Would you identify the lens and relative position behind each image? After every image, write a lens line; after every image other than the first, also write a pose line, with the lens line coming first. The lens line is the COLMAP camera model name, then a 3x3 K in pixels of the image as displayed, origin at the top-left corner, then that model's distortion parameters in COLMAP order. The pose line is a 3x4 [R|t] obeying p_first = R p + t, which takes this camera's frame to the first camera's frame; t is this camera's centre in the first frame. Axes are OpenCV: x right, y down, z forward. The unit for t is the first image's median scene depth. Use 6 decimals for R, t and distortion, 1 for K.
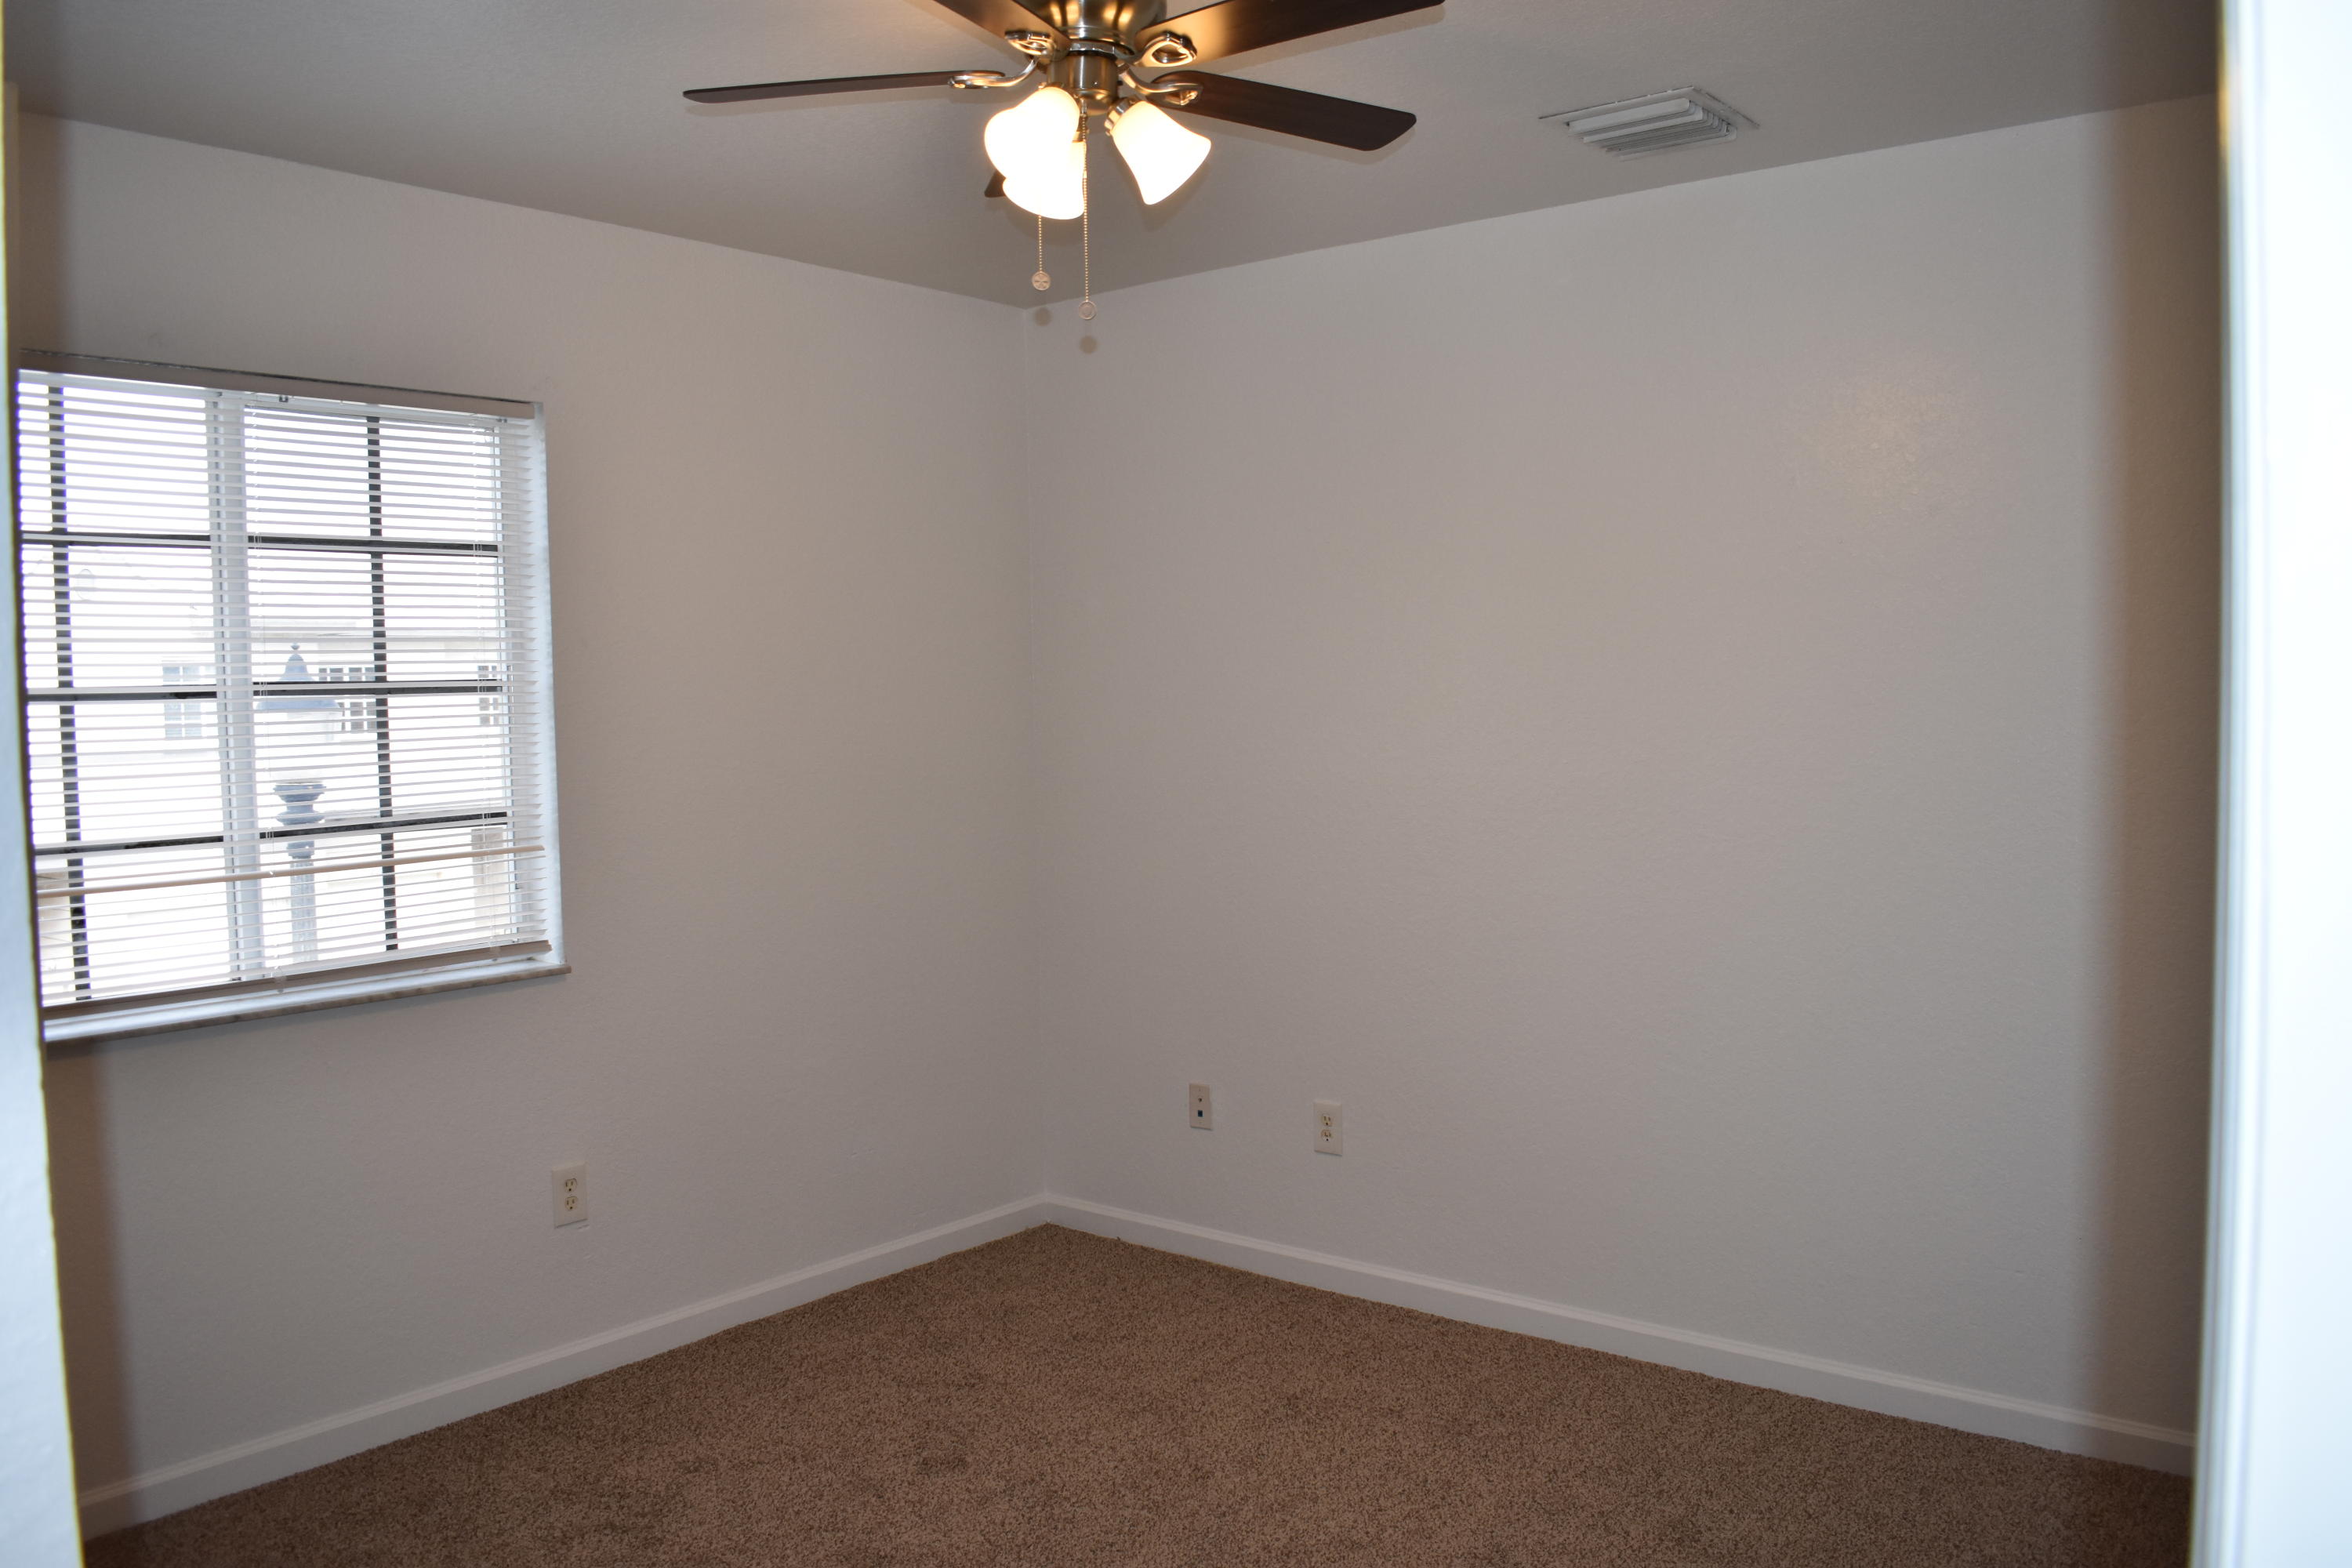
lens RADIAL K [[1859.7, 0, 1319.9], [0, 1859.7, 746.8], [0, 0, 1]] dist [-0.047838, 0.009587]
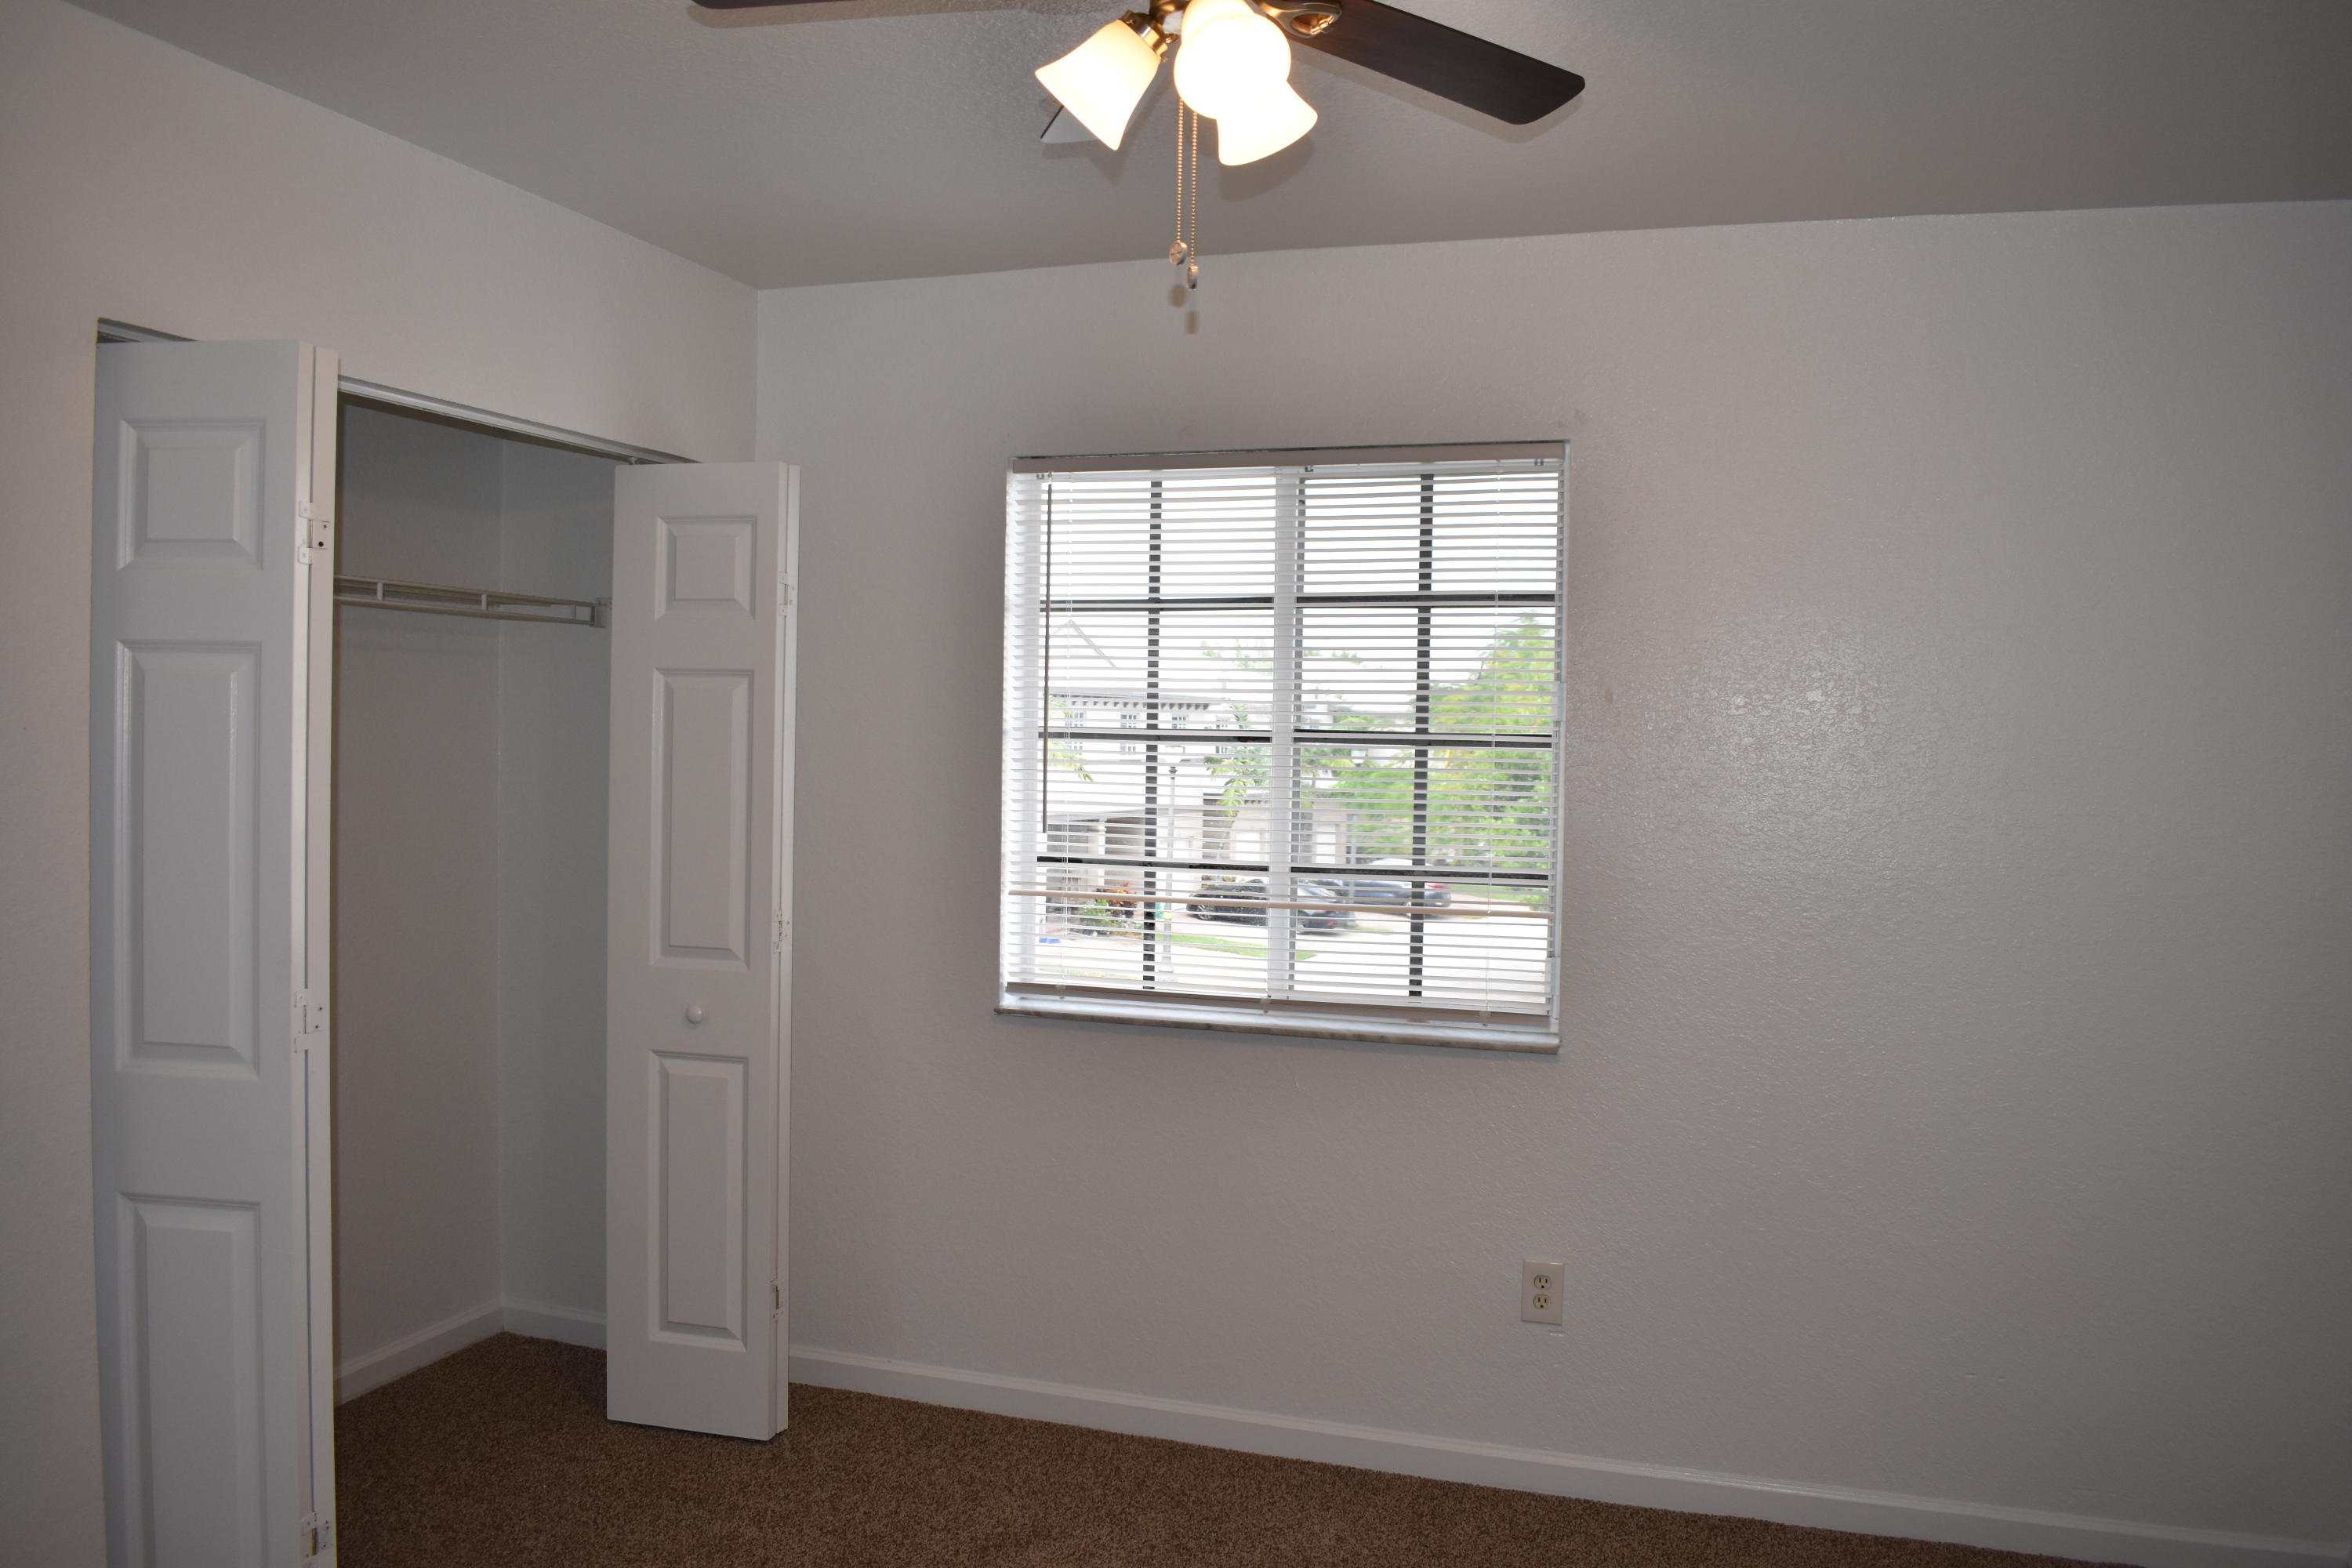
lens RADIAL K [[1859.7, 0, 1176.6], [0, 1859.7, 774.1], [0, 0, 1]] dist [-0.047838, 0.009587]
pose [[0.321617, 0.043078, -0.945889, 0.426887], [-0.060939, 0.997835, 0.024724, -0.030204], [0.944907, 0.049690, 0.323546, 0.543049]]
